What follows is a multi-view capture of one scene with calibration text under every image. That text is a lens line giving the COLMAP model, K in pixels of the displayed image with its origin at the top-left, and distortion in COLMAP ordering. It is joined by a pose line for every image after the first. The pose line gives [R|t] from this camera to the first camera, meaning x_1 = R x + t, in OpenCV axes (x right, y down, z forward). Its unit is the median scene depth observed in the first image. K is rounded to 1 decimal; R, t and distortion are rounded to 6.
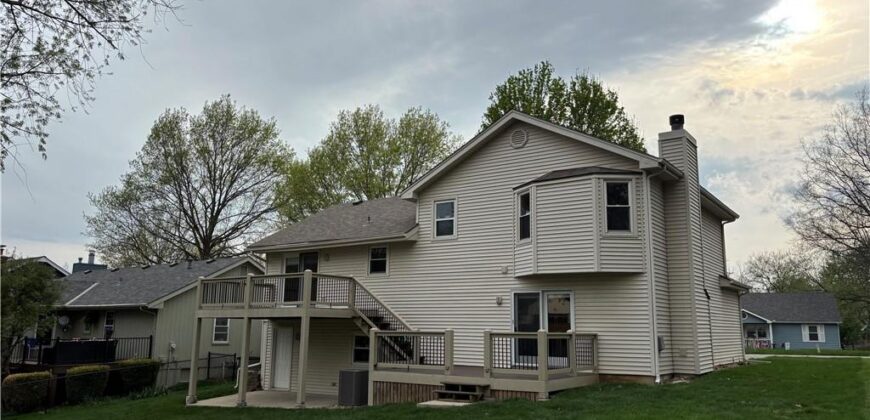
lens RADIAL K [[649.9, 0, 434.8], [0, 649.9, 206.1], [0, 0, 1]] dist [0.051479, -0.008363]
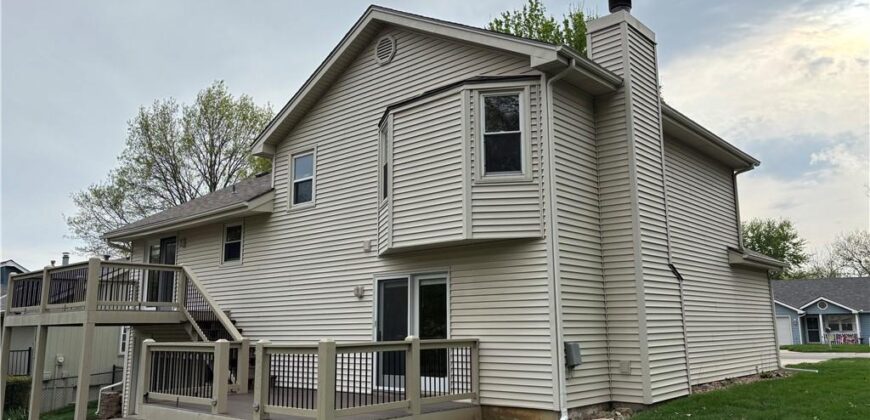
lens RADIAL K [[649.9, 0, 436.9], [0, 649.9, 215.2], [0, 0, 1]] dist [0.051479, -0.008363]
pose [[0.991368, -0.041869, -0.124247, 0.248337], [0.043886, 0.998945, 0.013535, 0.056462], [0.123549, -0.018871, 0.992159, 0.325090]]
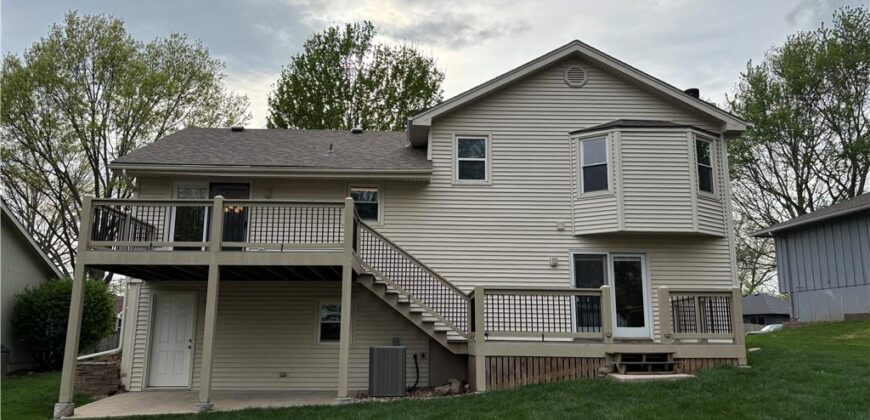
lens RADIAL K [[649.9, 0, 432.5], [0, 649.9, 218.0], [0, 0, 1]] dist [0.051479, -0.008363]
pose [[0.810416, 0.106623, 0.576070, -0.482830], [-0.108638, 0.993596, -0.031070, 0.123848], [-0.575694, -0.037403, 0.816810, 0.384759]]
